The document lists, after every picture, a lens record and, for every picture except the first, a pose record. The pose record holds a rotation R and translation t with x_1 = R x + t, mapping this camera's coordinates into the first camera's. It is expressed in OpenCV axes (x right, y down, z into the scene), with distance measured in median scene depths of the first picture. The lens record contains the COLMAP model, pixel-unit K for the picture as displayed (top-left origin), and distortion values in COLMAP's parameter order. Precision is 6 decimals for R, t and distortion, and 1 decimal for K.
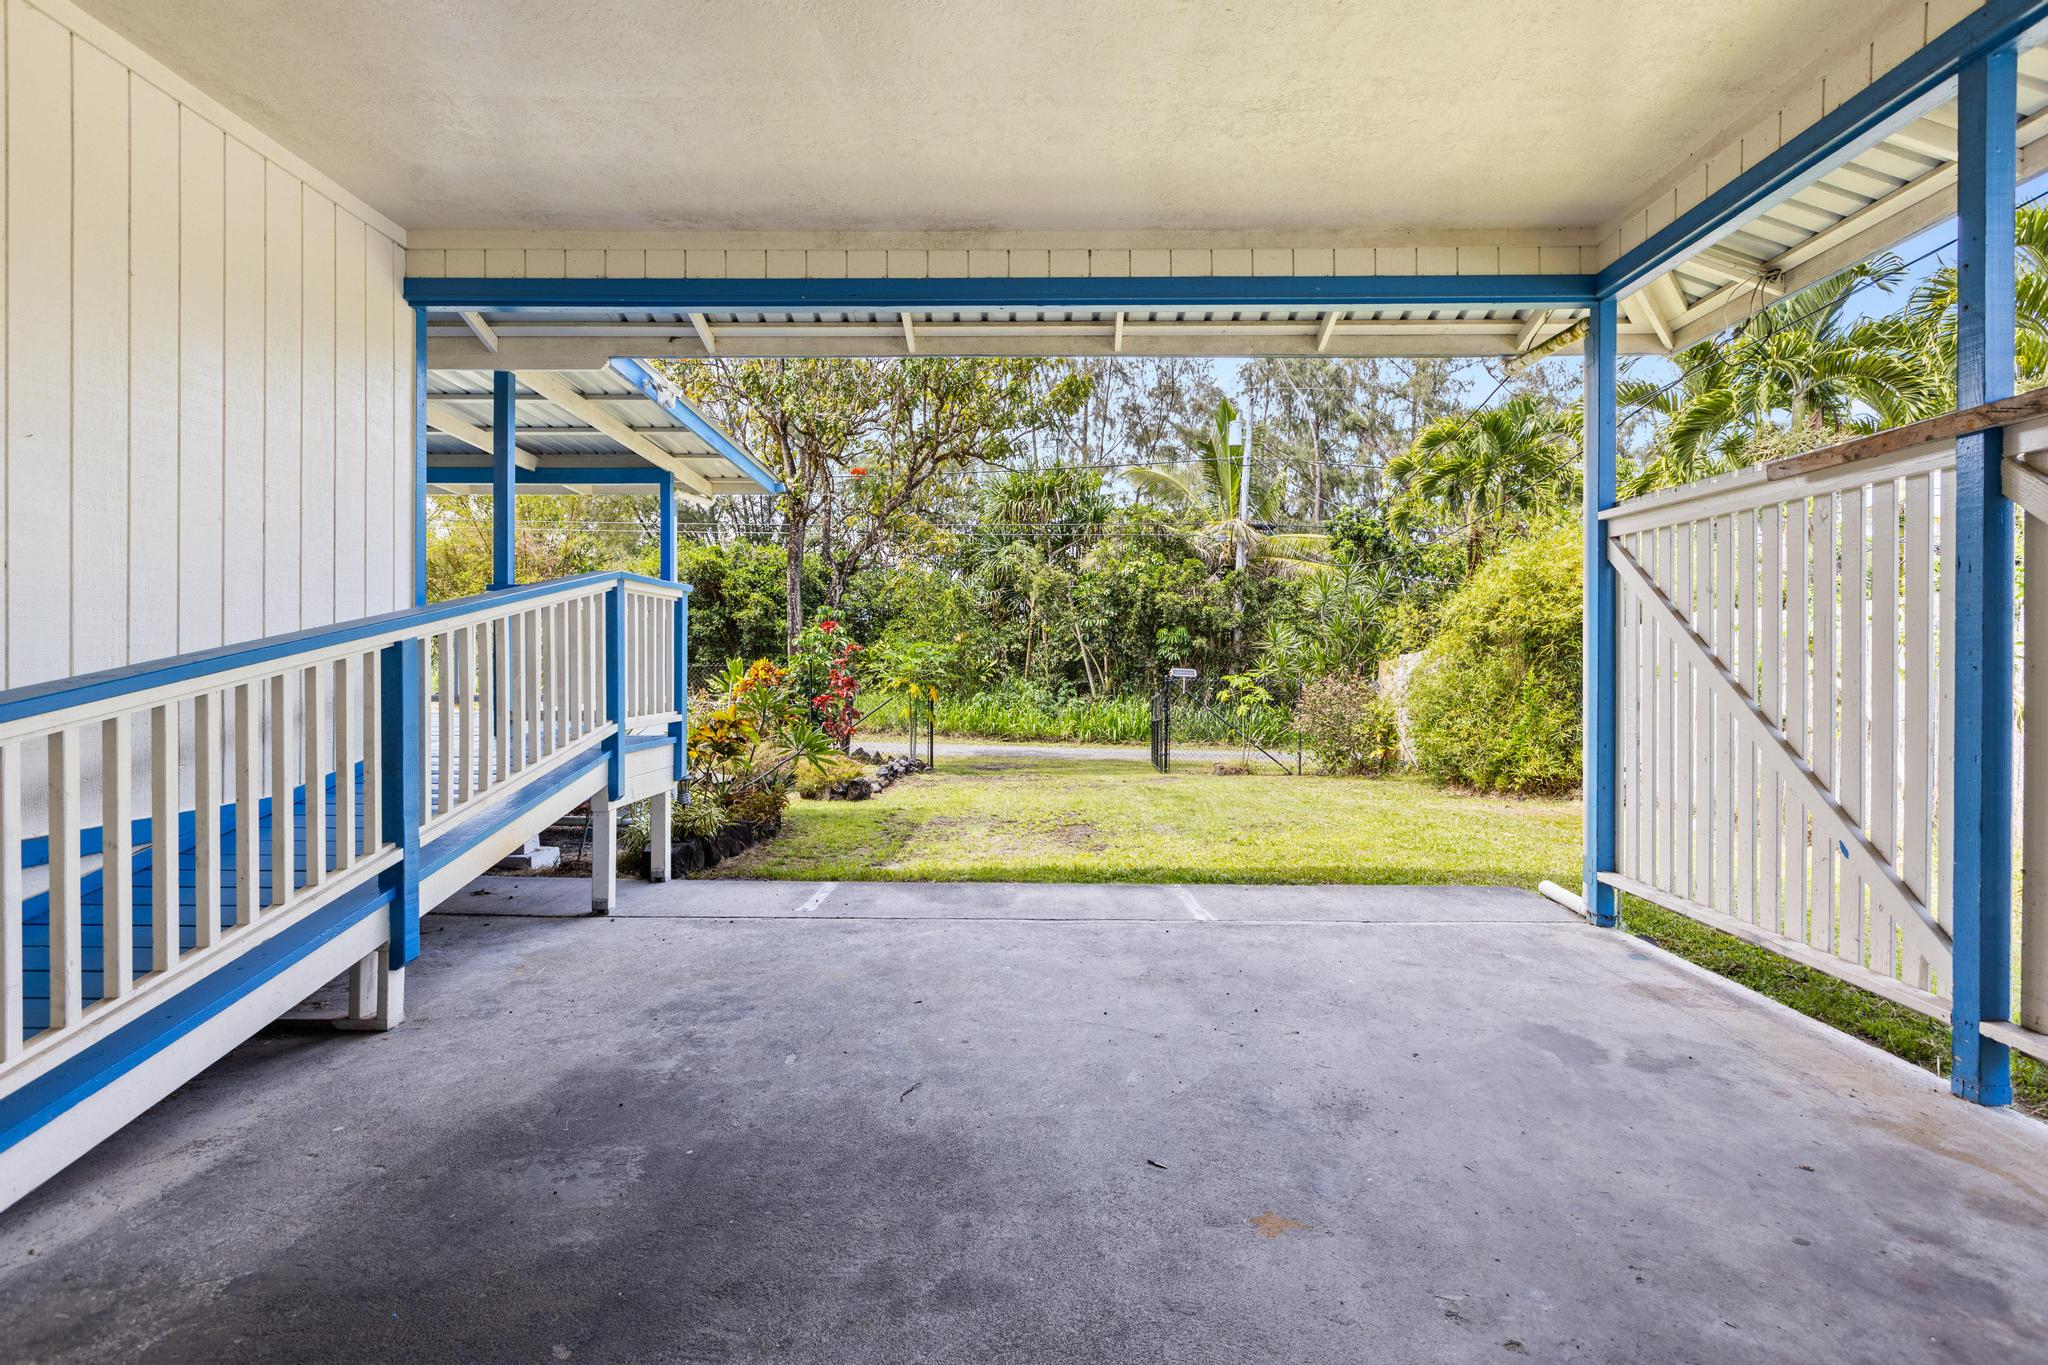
lens RADIAL K [[975.4, 0, 1022.3], [0, 975.4, 671.8], [0, 0, 1]] dist [0.006126, -0.001355]
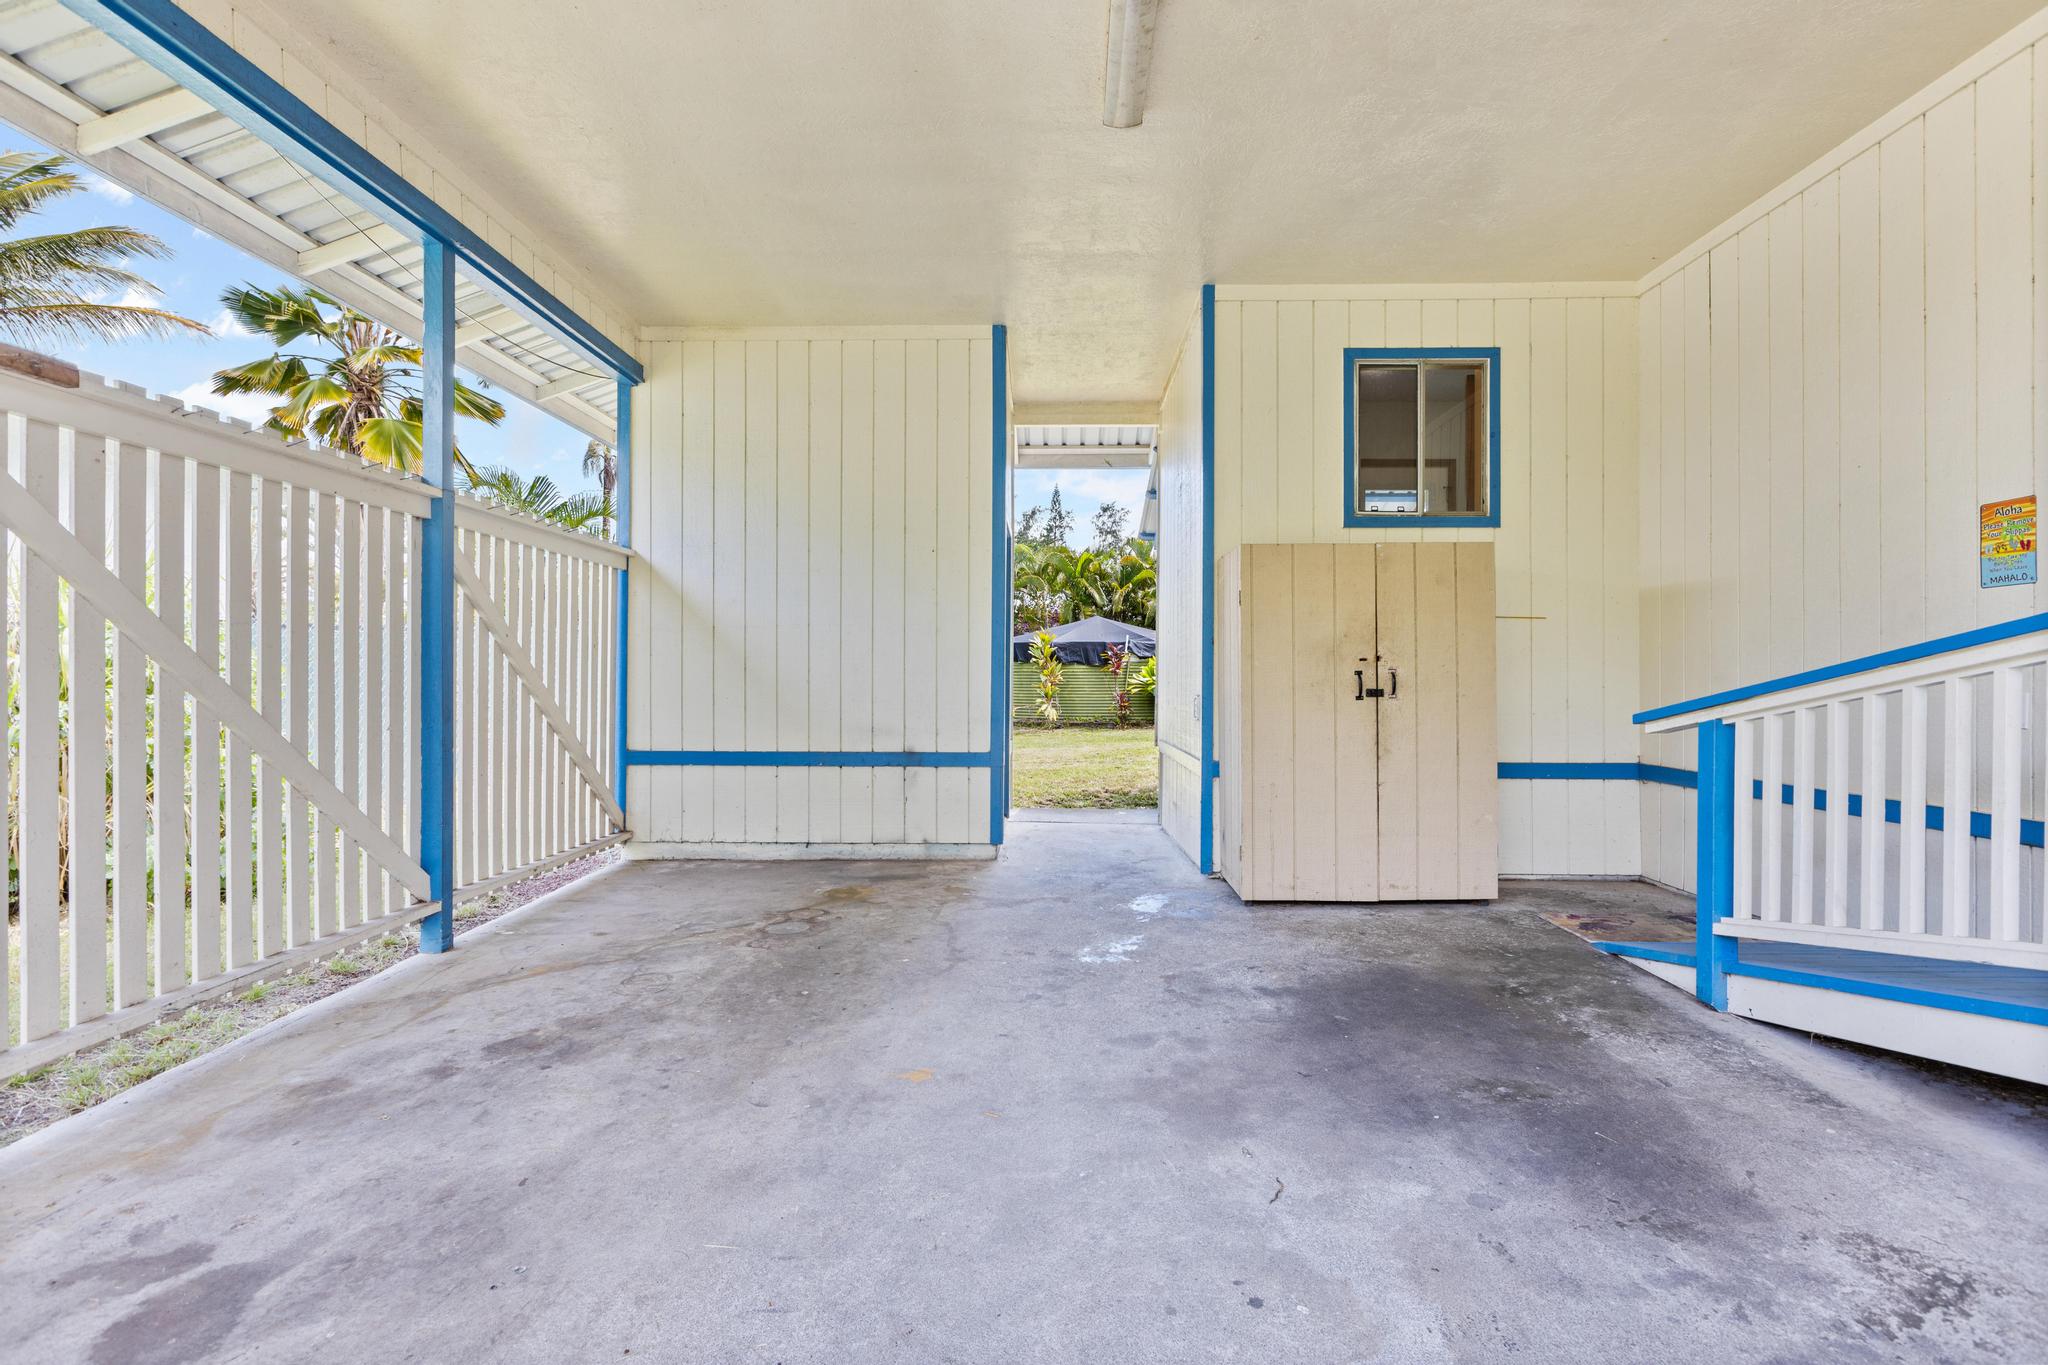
lens RADIAL K [[975.4, 0, 1022.8], [0, 975.4, 677.3], [0, 0, 1]] dist [0.006126, -0.001355]
pose [[-0.999990, -0.002053, 0.004024, 0.096751], [-0.002019, 0.999963, 0.008418, 0.013635], [-0.004041, 0.008410, -0.999956, 2.019994]]
